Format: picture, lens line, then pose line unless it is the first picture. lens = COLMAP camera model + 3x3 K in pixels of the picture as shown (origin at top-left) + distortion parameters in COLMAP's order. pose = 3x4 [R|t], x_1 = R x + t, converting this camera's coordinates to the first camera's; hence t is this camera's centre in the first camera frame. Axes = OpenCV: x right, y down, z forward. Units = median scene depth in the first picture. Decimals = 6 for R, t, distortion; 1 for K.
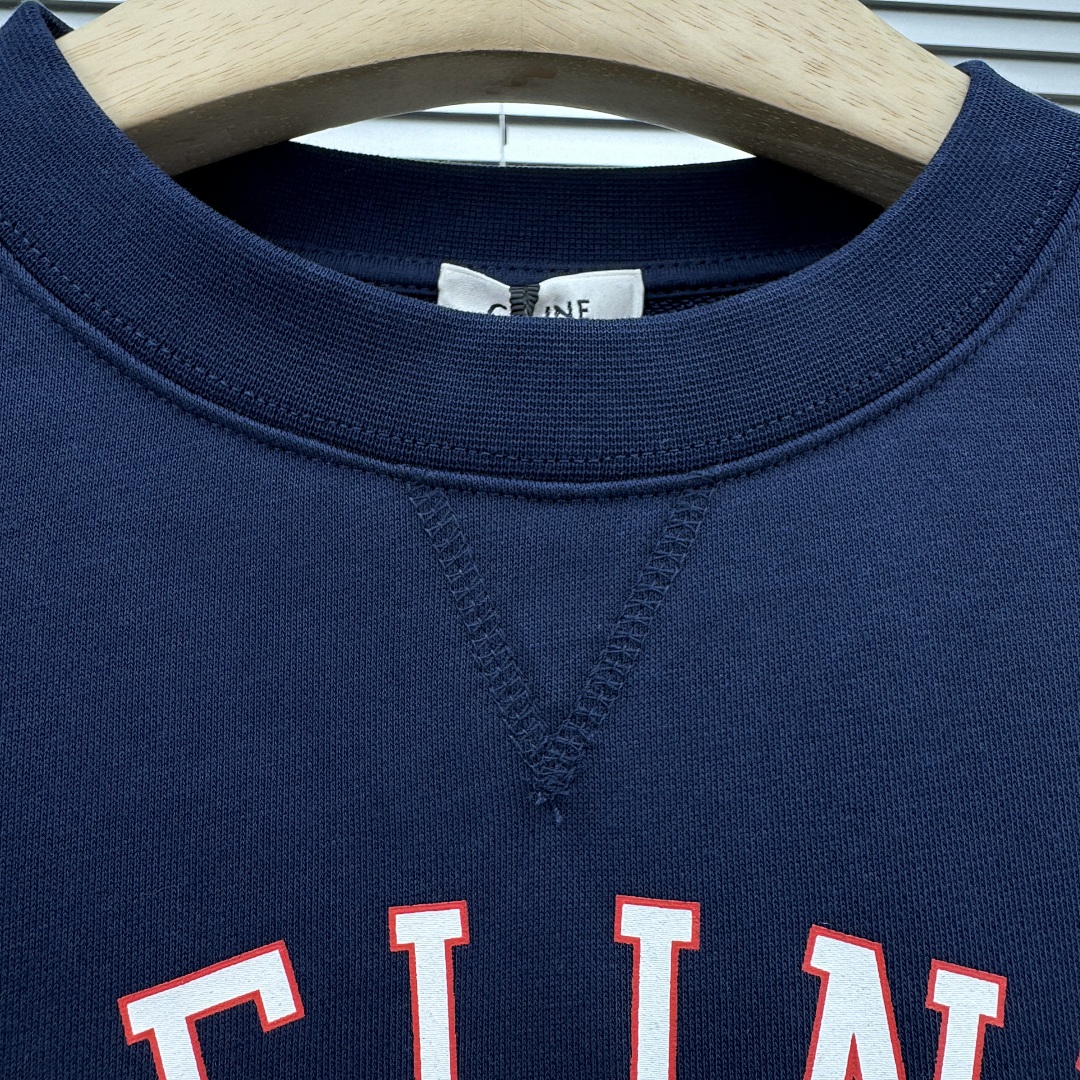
lens RADIAL K [[1023.3, 0, 554.5], [0, 1023.3, 536.4], [0, 0, 1]] dist [-0.015844, -0.005874]
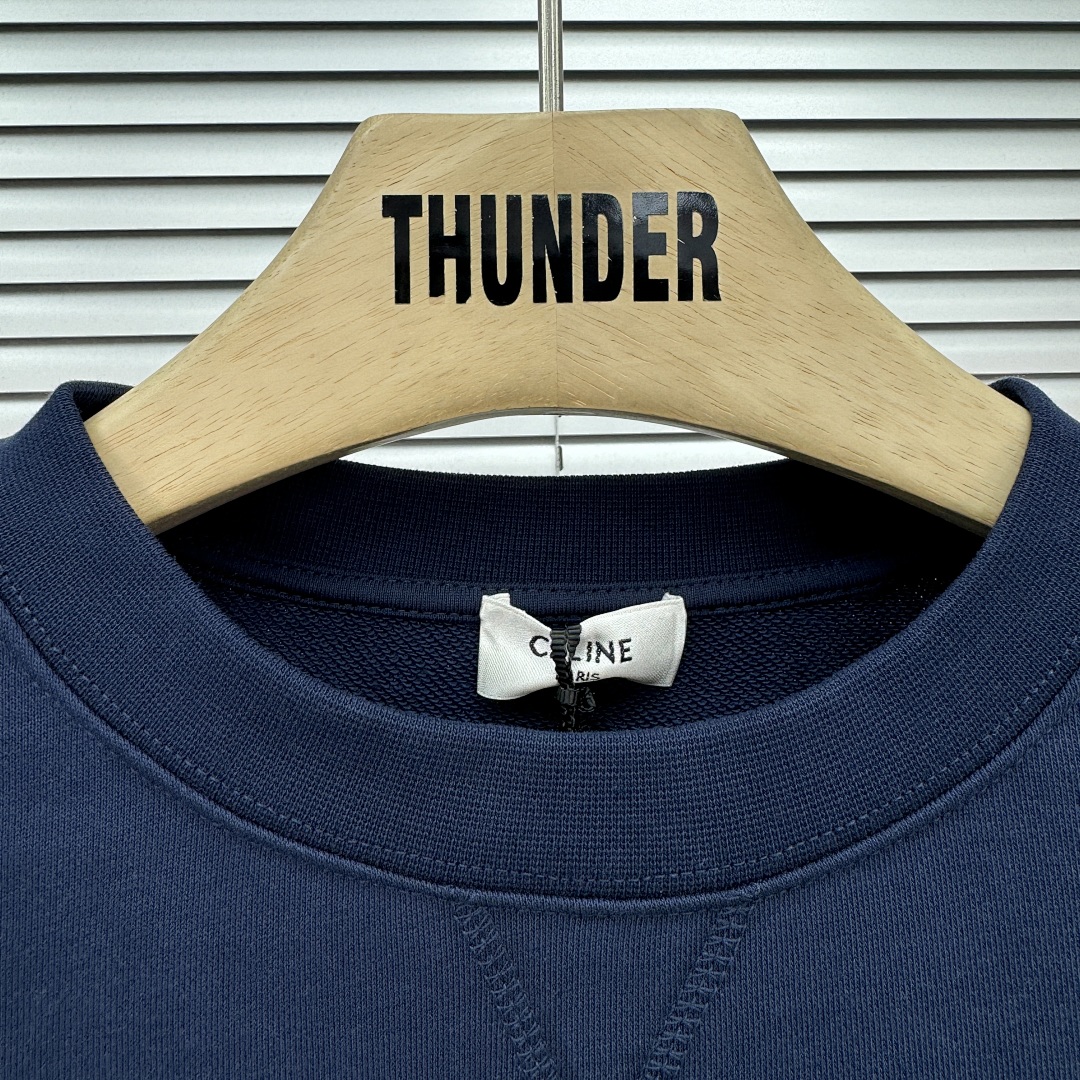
lens RADIAL K [[1023.3, 0, 554.5], [0, 1023.3, 536.4], [0, 0, 1]] dist [-0.015844, -0.005874]
pose [[0.998065, -0.011998, -0.061004, 0.025870], [0.017684, 0.995460, 0.093528, -0.508608], [0.059604, -0.094425, 0.993746, 0.020926]]
